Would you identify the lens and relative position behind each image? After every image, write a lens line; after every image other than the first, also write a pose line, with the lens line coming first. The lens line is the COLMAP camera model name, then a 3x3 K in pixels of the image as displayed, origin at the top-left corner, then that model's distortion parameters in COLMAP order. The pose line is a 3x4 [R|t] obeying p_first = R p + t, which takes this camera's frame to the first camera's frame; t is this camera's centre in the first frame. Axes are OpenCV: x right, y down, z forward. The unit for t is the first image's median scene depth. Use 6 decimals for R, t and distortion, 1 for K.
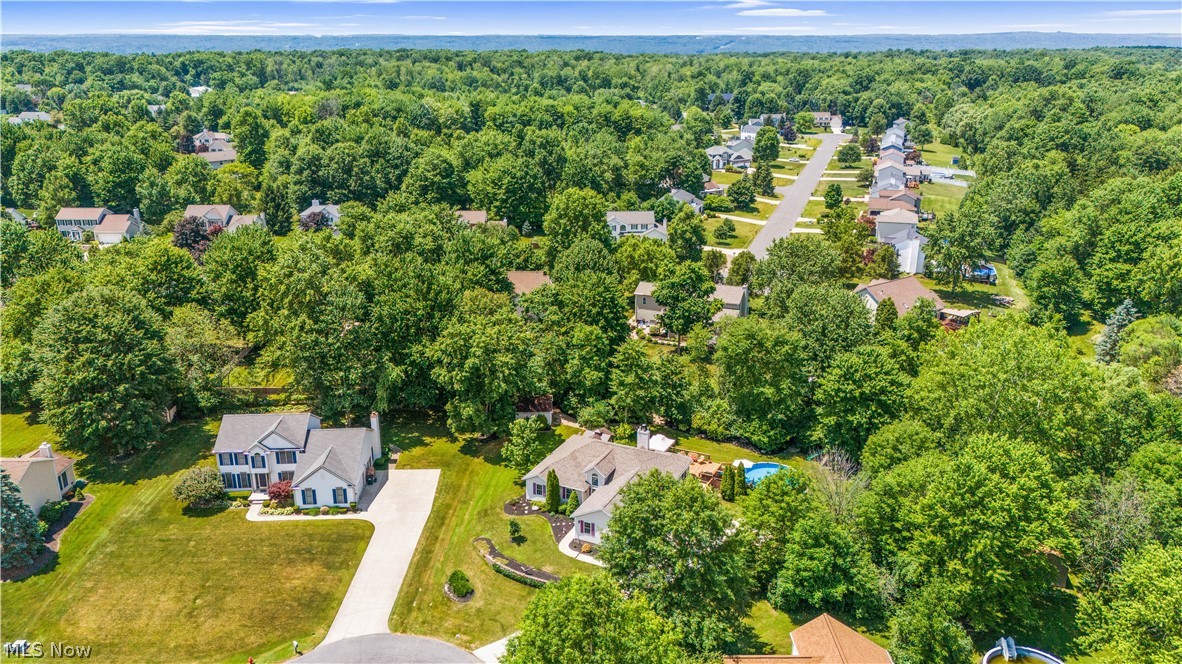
lens RADIAL K [[863.7, 0, 591.0], [0, 863.7, 332.0], [0, 0, 1]] dist [0.094371, -0.093195]
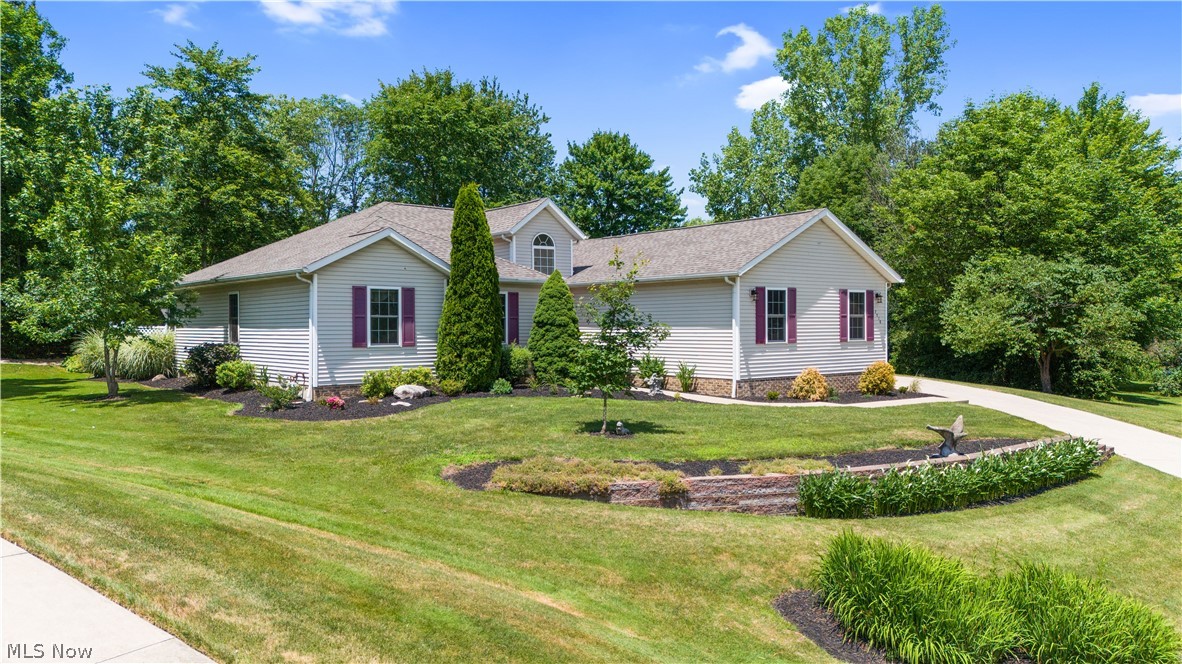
lens RADIAL K [[863.7, 0, 591.0], [0, 863.7, 332.0], [0, 0, 1]] dist [0.094371, -0.093195]
pose [[0.422064, -0.009614, 0.906515, -0.235296], [0.290293, 0.948726, -0.125096, 0.232386], [-0.858832, 0.315953, 0.403214, 0.895155]]
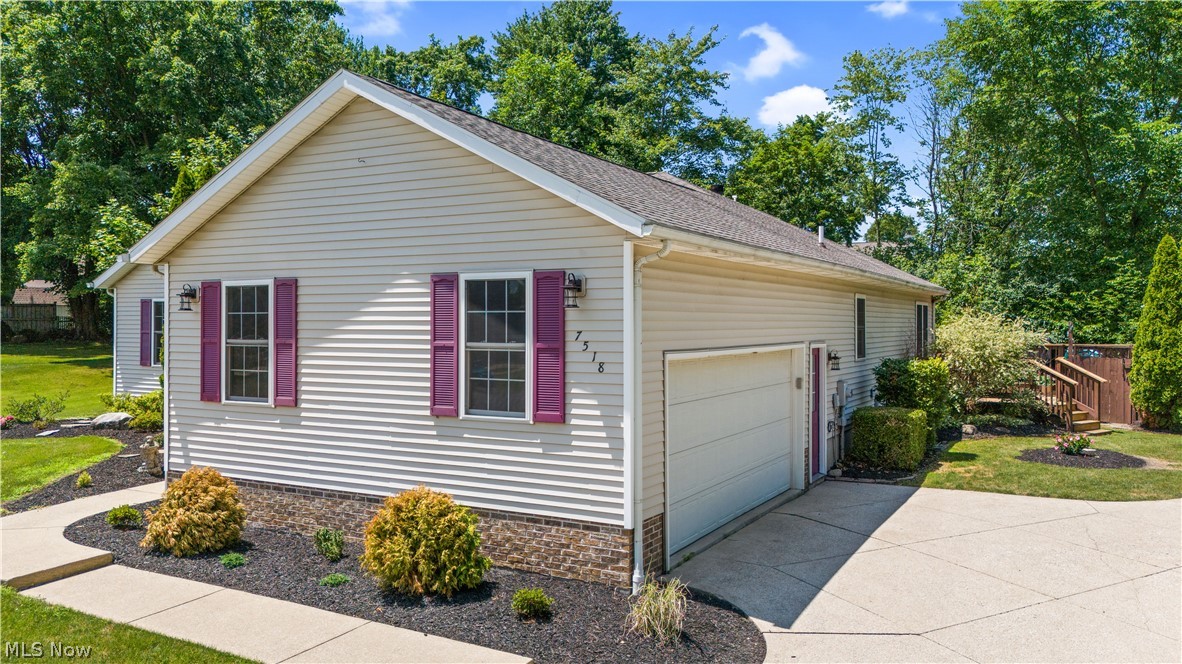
lens RADIAL K [[863.7, 0, 591.0], [0, 863.7, 332.0], [0, 0, 1]] dist [0.094371, -0.093195]
pose [[0.997886, -0.000266, -0.064988, 0.044175], [-0.019213, 0.954089, -0.298907, 0.243202], [0.062084, 0.299524, 0.952067, 0.846148]]
